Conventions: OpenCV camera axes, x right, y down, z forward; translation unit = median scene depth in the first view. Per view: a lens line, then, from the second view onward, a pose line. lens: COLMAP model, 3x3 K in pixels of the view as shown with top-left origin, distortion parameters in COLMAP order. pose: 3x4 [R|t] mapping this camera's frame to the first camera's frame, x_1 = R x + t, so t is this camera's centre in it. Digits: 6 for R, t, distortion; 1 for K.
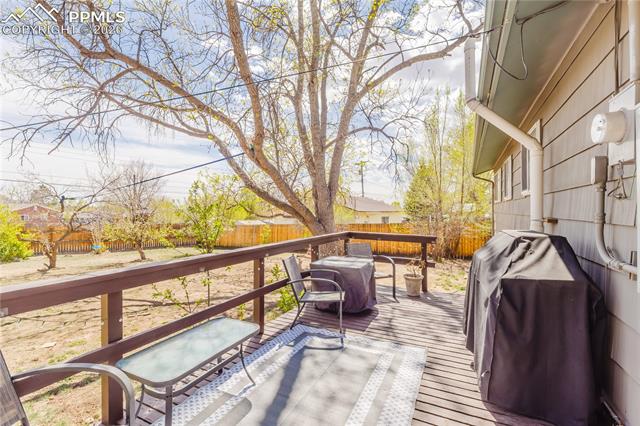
lens RADIAL K [[296.1, 0, 321.7], [0, 296.1, 211.9], [0, 0, 1]] dist [0.004753, 0.002878]
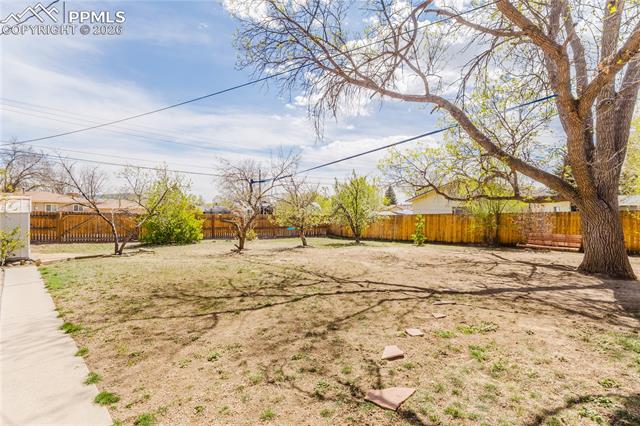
lens RADIAL K [[296.1, 0, 319.7], [0, 296.1, 210.6], [0, 0, 1]] dist [0.004753, 0.002878]
pose [[0.960704, 0.005679, -0.277518, -0.279443], [-0.005494, 0.999984, 0.001444, 0.039685], [0.277522, 0.000137, 0.960719, 0.058535]]
